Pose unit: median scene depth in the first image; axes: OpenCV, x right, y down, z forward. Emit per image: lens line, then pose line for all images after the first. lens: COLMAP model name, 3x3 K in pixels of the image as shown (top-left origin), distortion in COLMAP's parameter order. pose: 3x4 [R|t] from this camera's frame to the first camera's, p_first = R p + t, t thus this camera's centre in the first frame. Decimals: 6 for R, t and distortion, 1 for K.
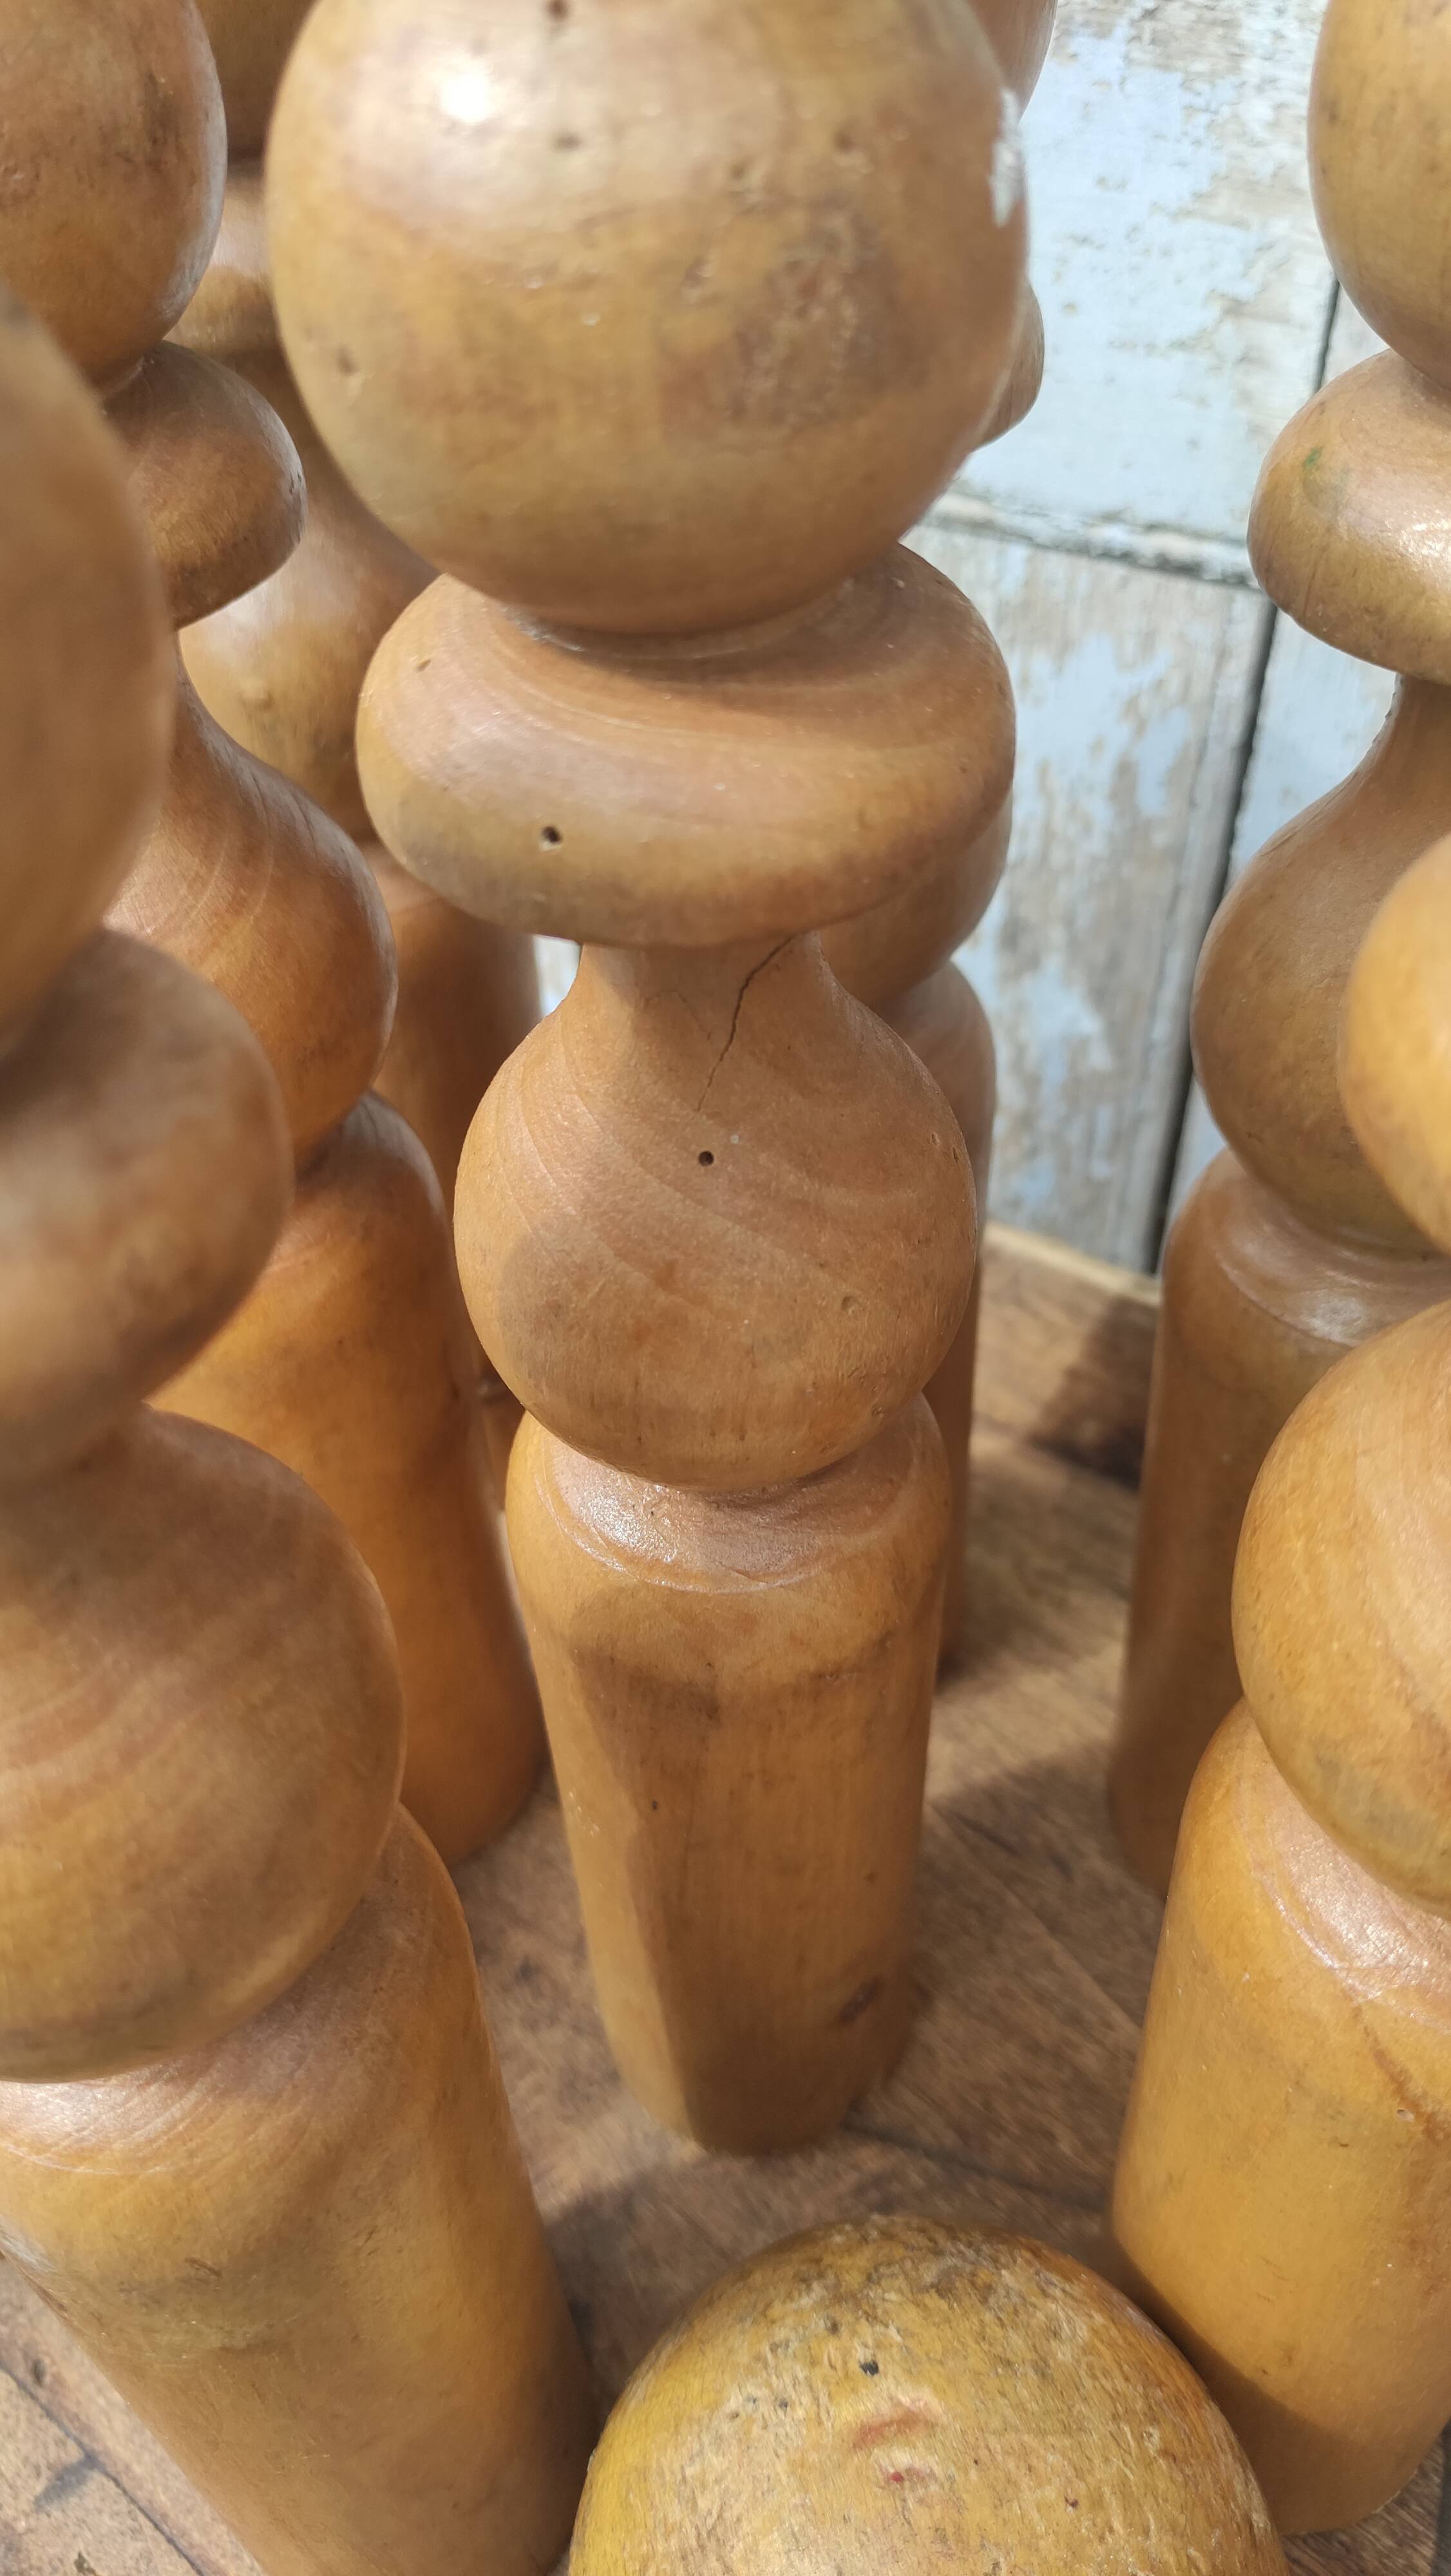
lens RADIAL K [[1937.5, 0, 749.8], [0, 1937.5, 1273.6], [0, 0, 1]] dist [0.021960, -0.026958]
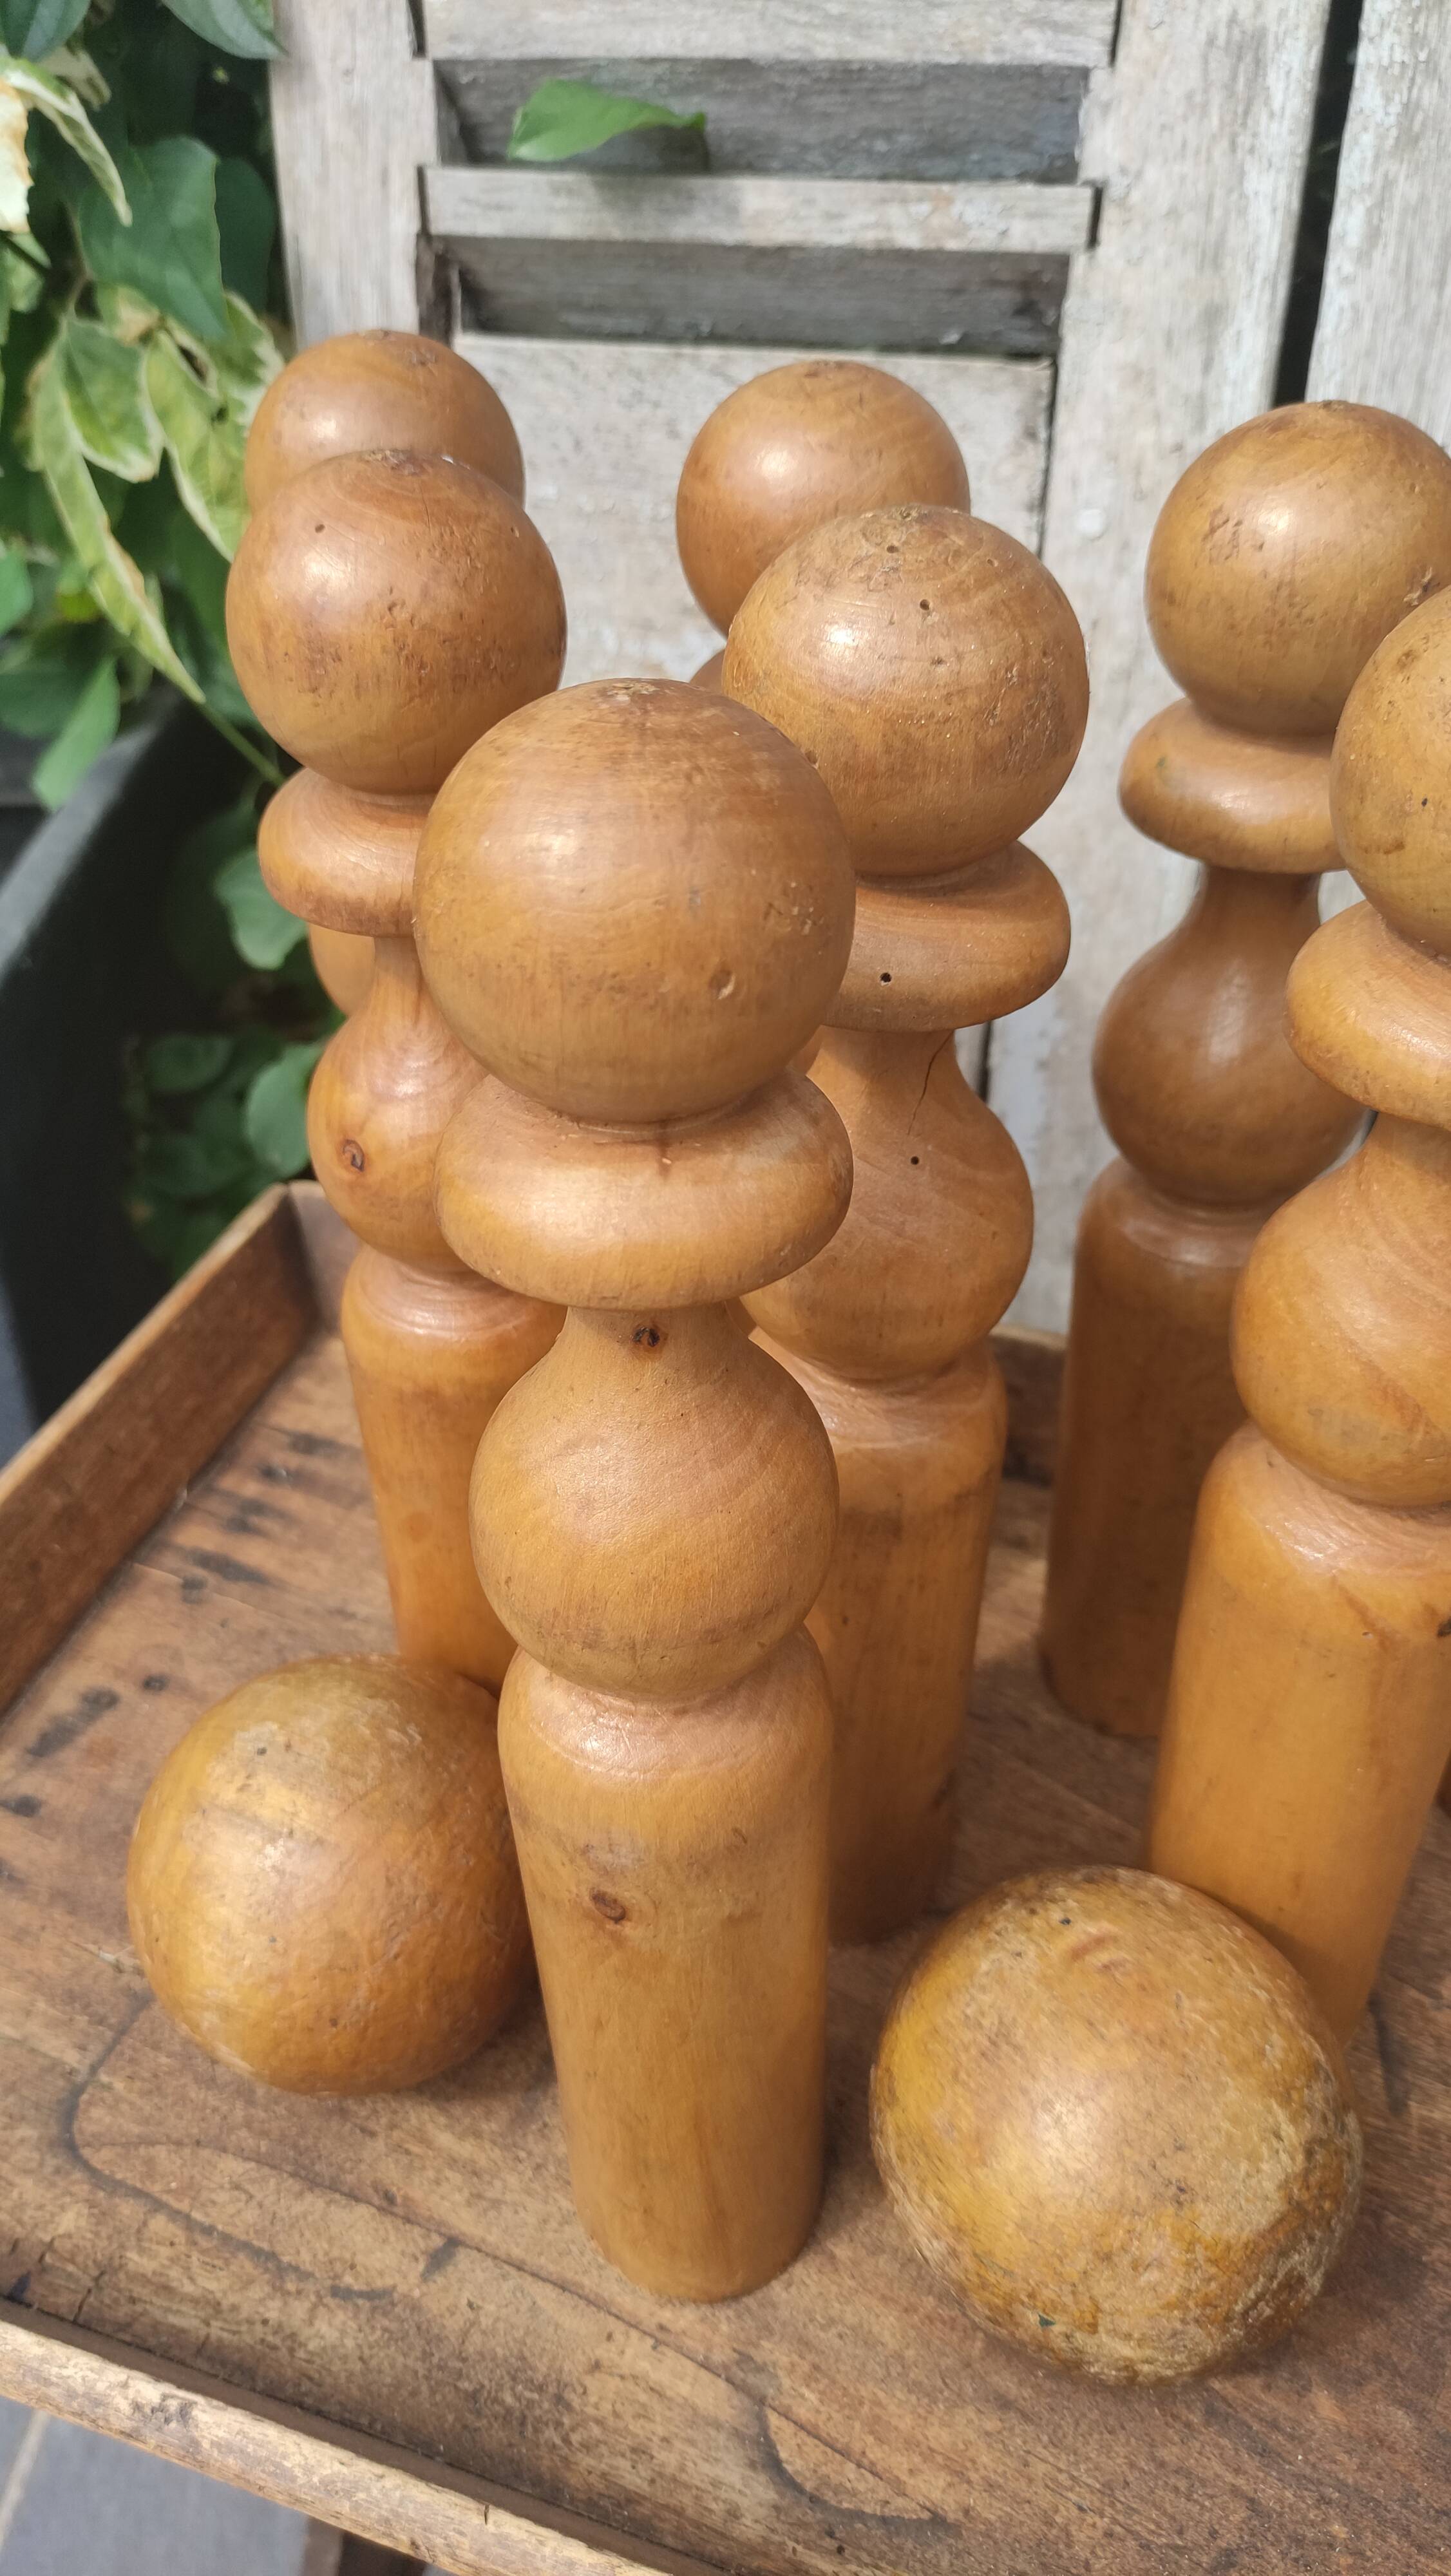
lens RADIAL K [[1937.5, 0, 714.0], [0, 1937.5, 1281.9], [0, 0, 1]] dist [0.021960, -0.026958]
pose [[0.971543, -0.124936, 0.201232, -0.481424], [0.148413, 0.983218, -0.106097, 0.178751], [-0.184599, 0.132943, 0.973781, -0.573700]]
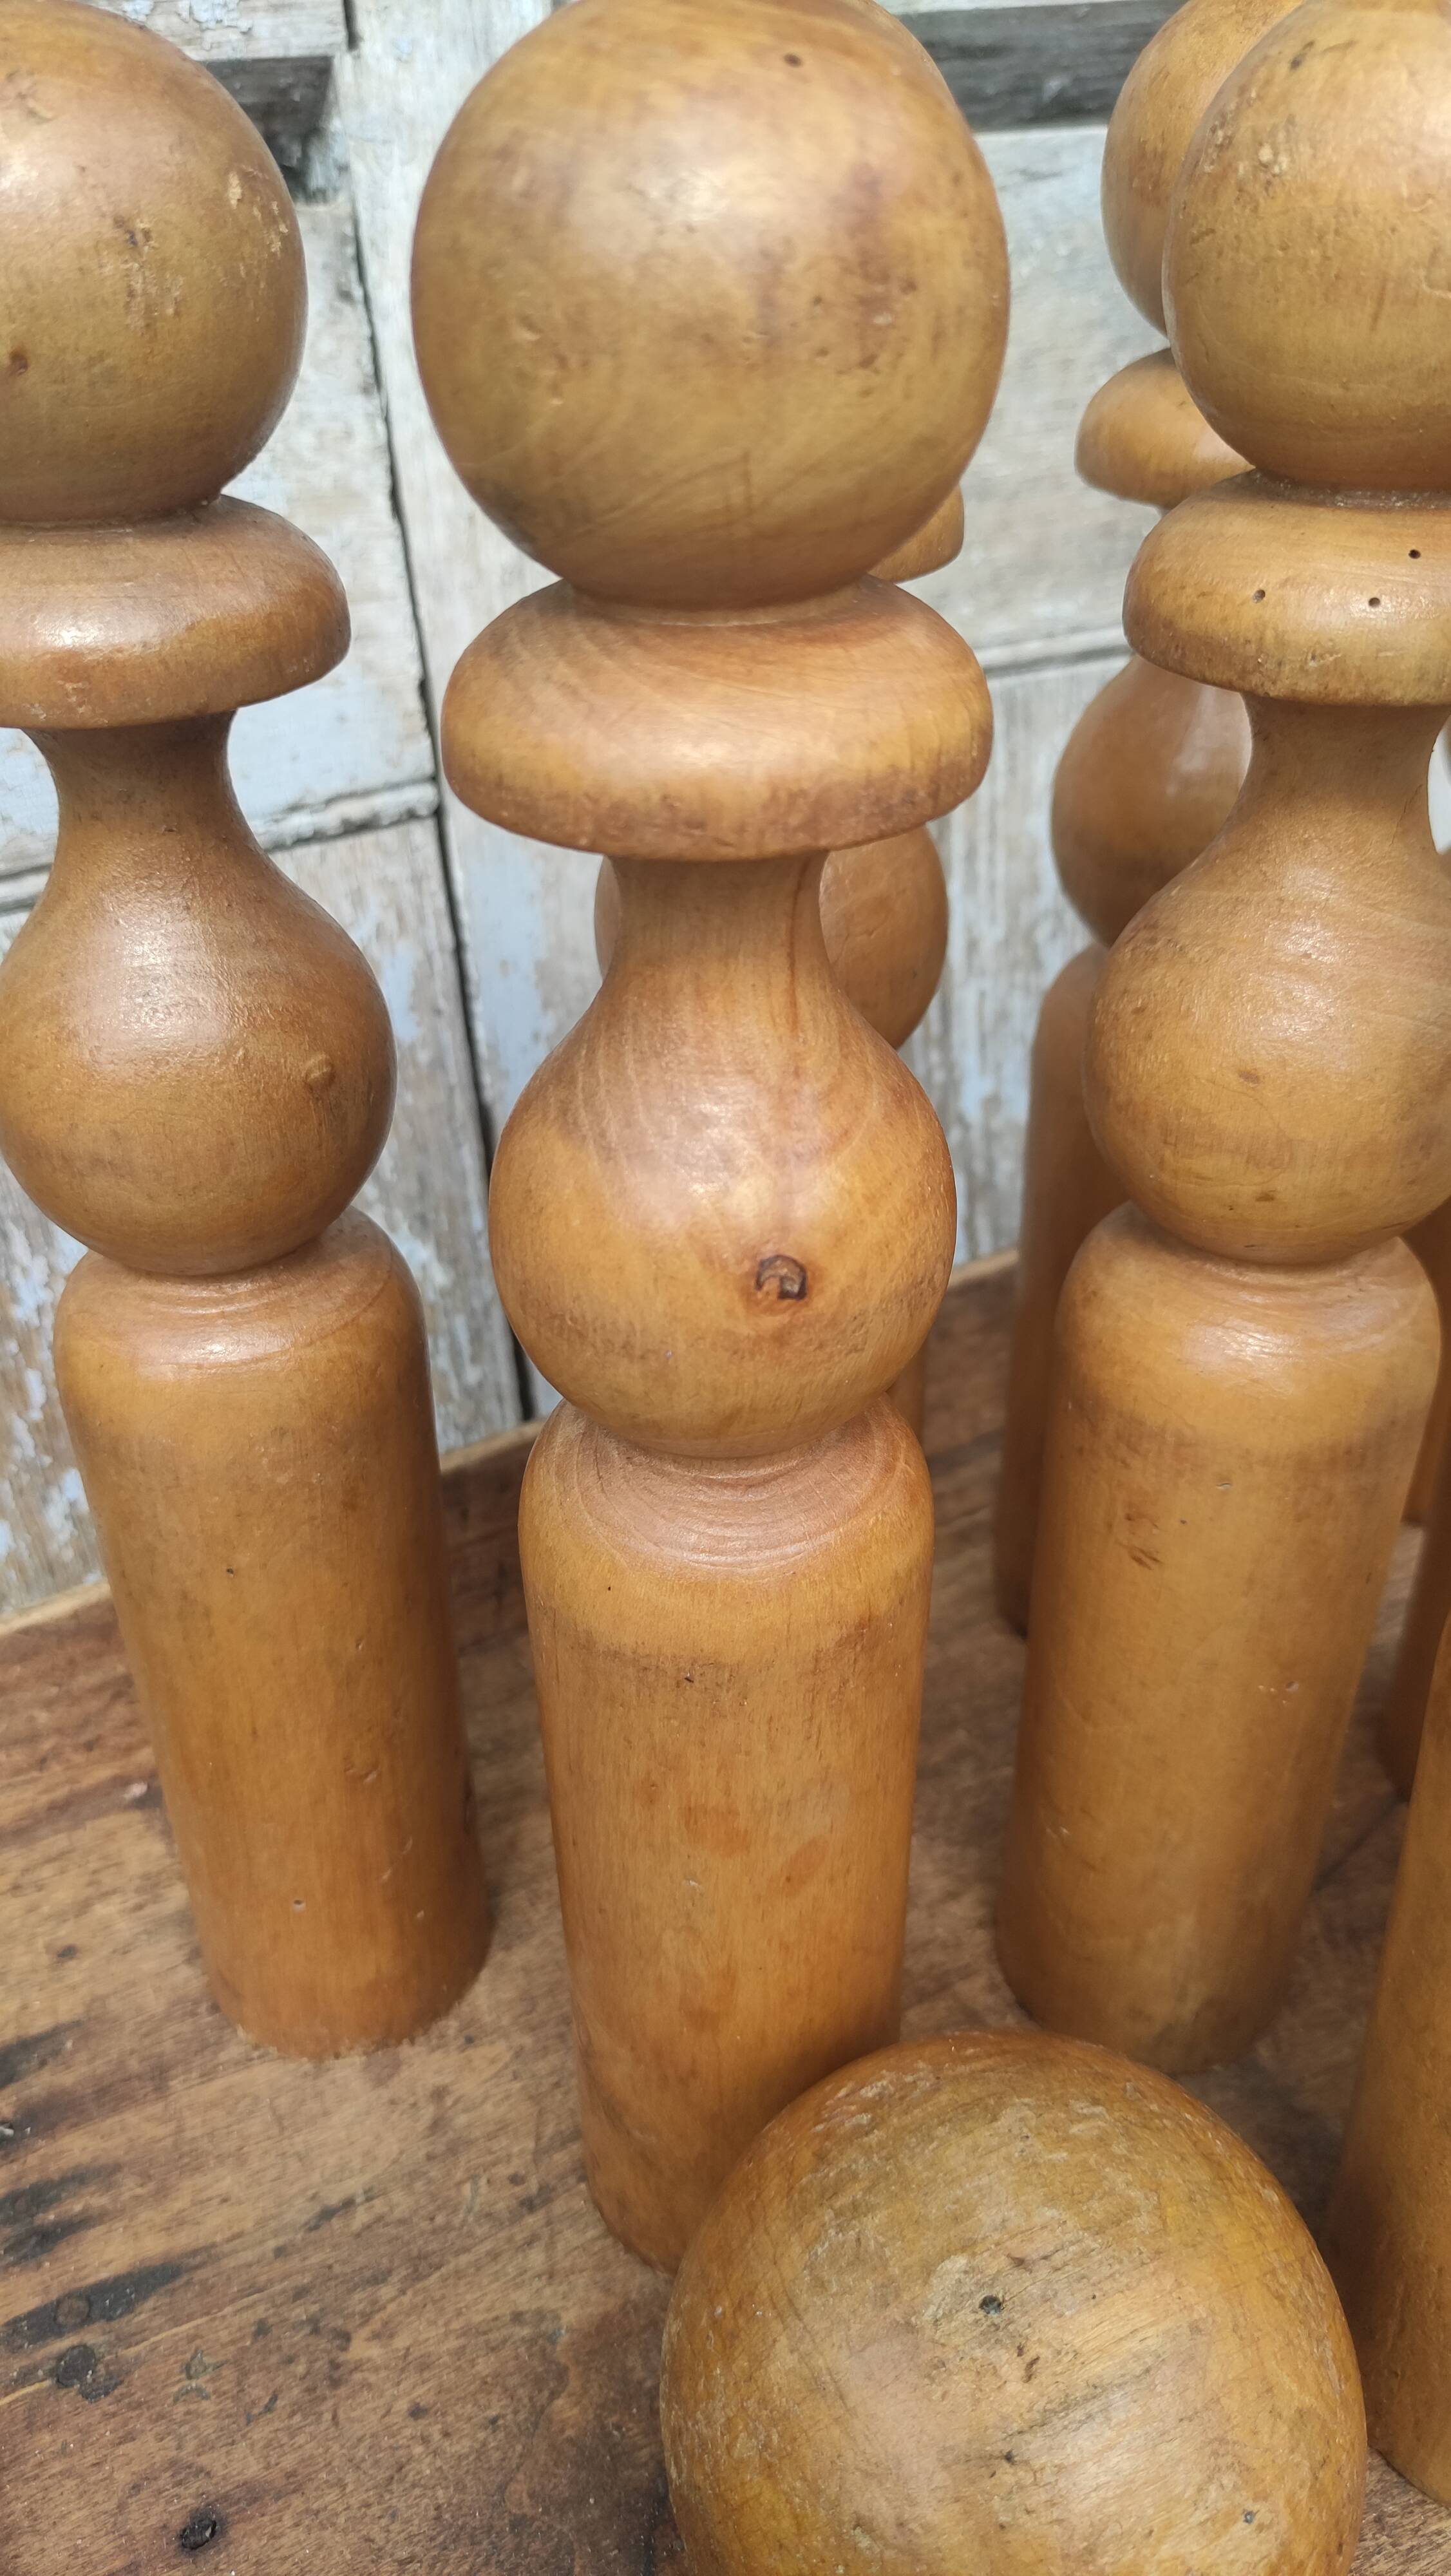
lens RADIAL K [[1937.5, 0, 698.6], [0, 1937.5, 1299.9], [0, 0, 1]] dist [0.021960, -0.026958]
pose [[0.444787, -0.476160, 0.758575, -1.182132], [0.632284, 0.766803, 0.110588, -0.273128], [-0.634335, 0.430447, 0.642132, 0.489270]]
